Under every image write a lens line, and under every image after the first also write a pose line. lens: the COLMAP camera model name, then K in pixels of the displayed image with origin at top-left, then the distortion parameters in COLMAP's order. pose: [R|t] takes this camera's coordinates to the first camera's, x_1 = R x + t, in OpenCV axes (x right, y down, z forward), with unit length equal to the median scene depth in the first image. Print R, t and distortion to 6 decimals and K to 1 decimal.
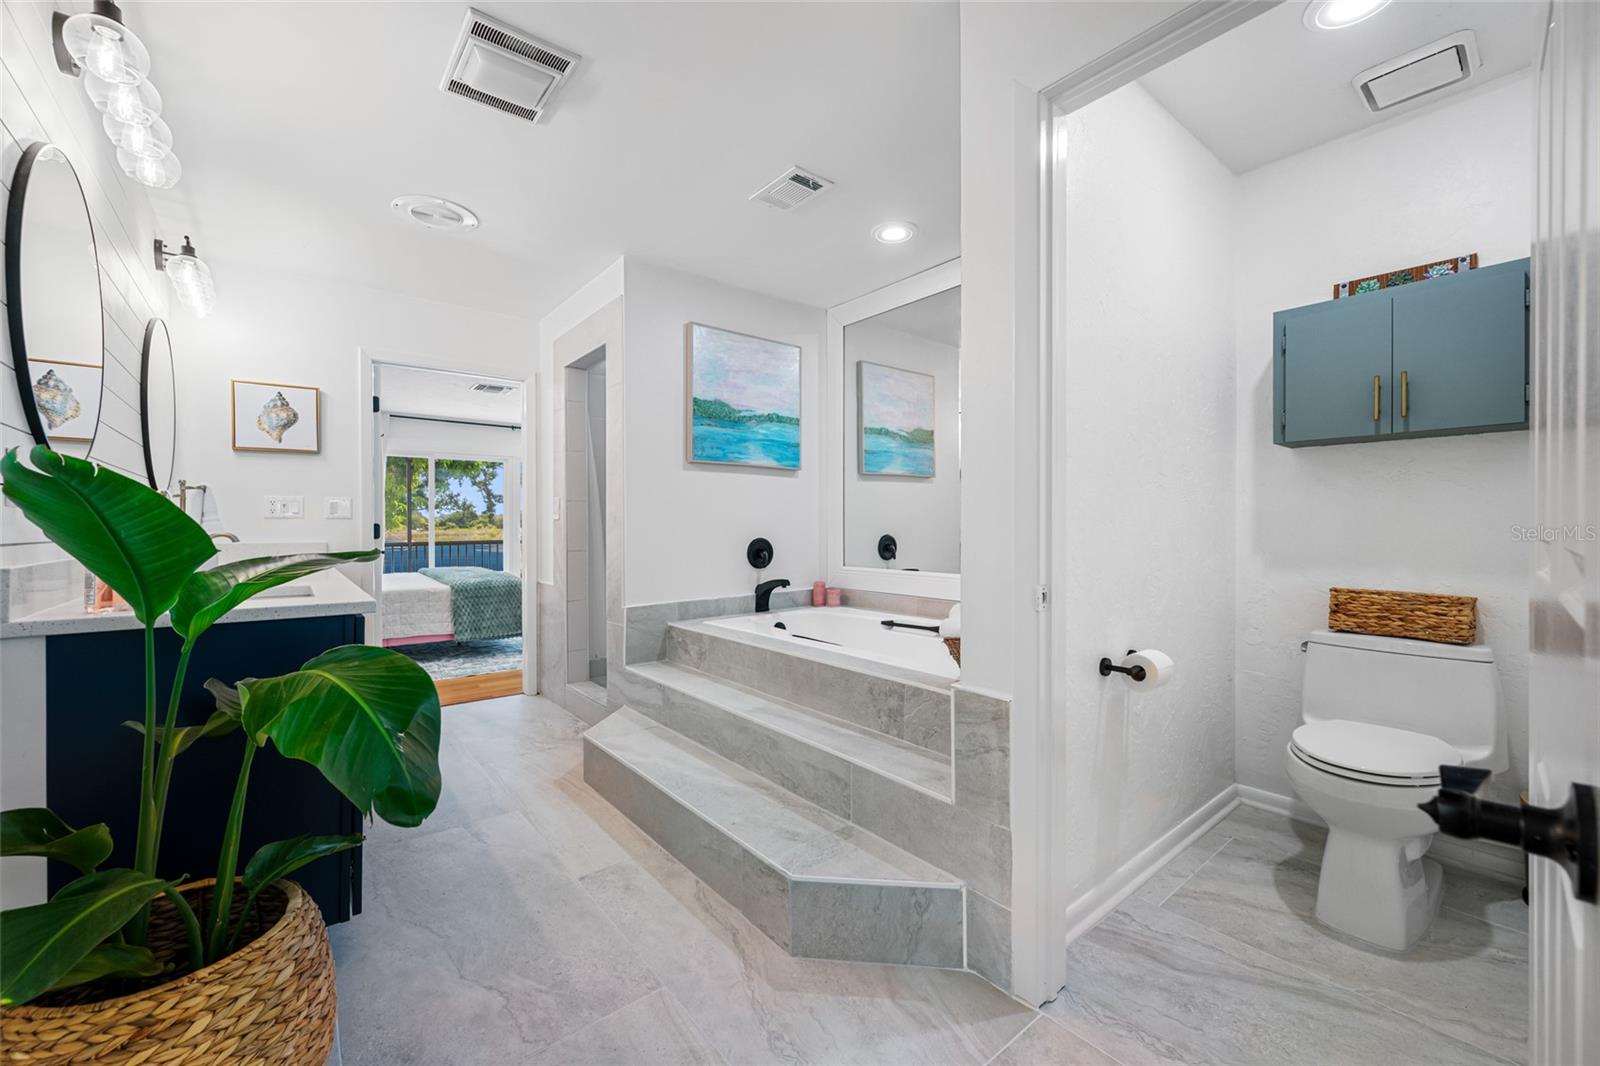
lens RADIAL K [[645.1, 0, 832.8], [0, 645.1, 531.8], [0, 0, 1]] dist [0.000278, -0.000471]
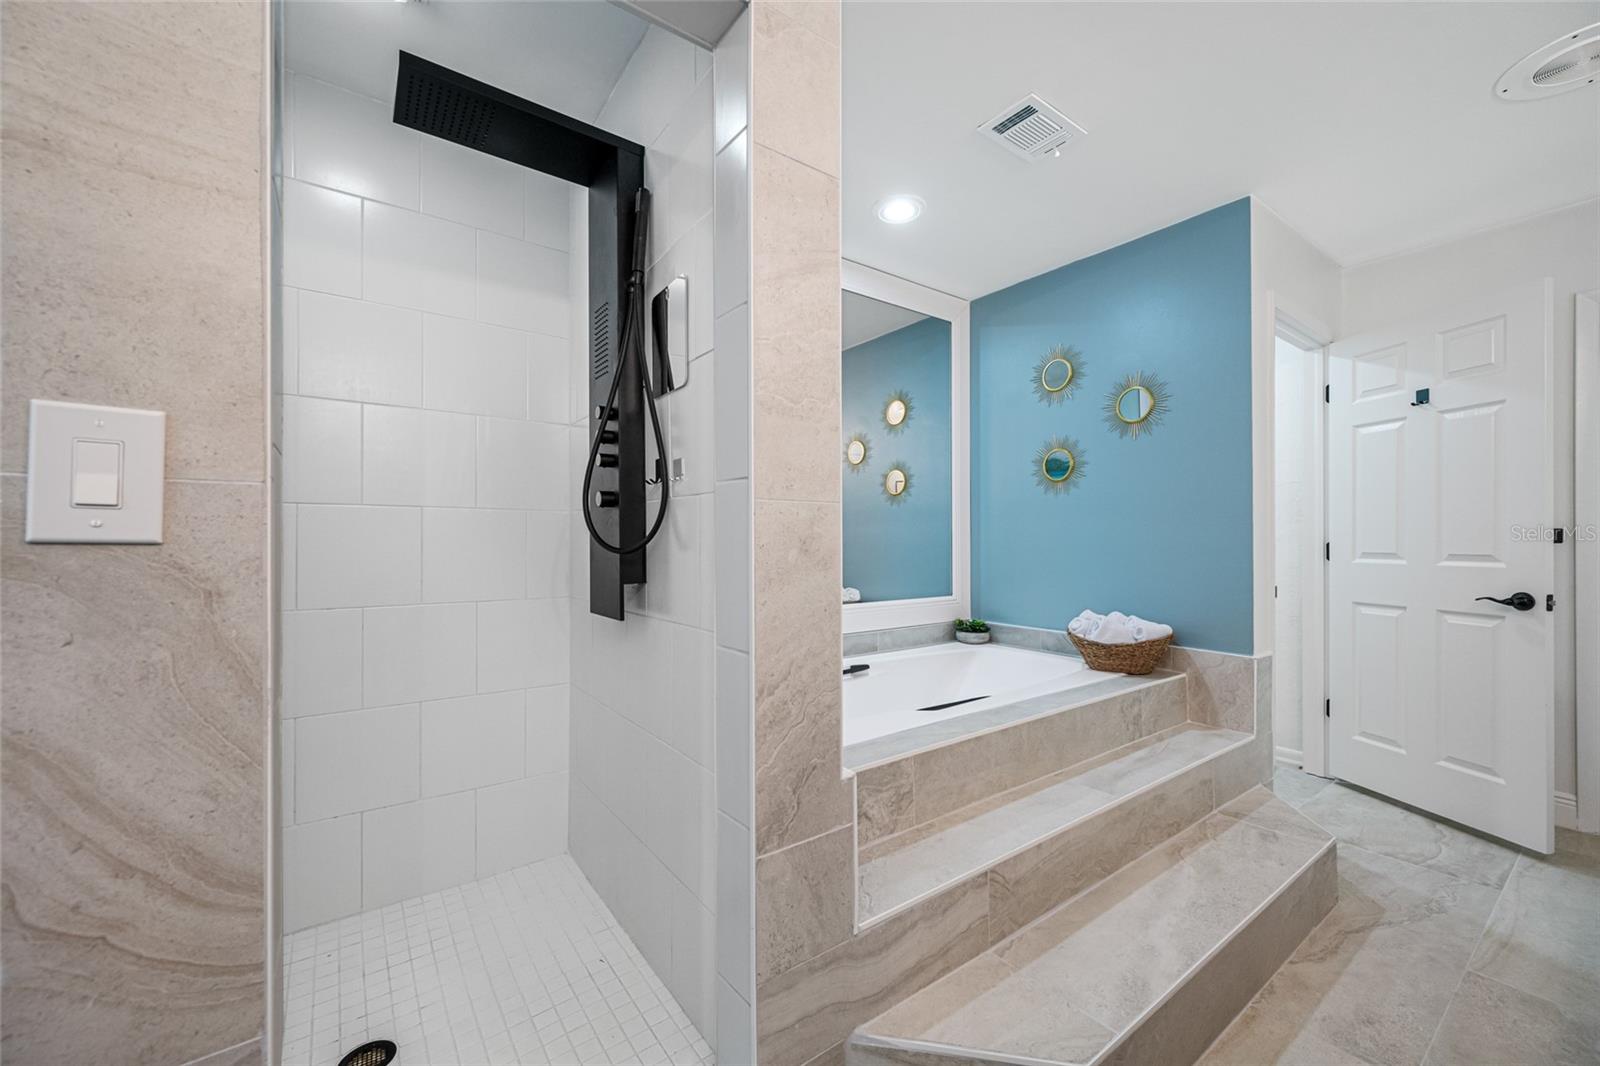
lens RADIAL K [[621.1, 0, 800.0], [0, 621.1, 533.0], [0, 0, 1]] dist [0.000396, 0.000203]
pose [[0.084357, 0.005789, 0.996419, -1.025483], [0.005332, 0.999966, -0.006261, -0.042930], [-0.996421, 0.005841, 0.084324, 1.459897]]
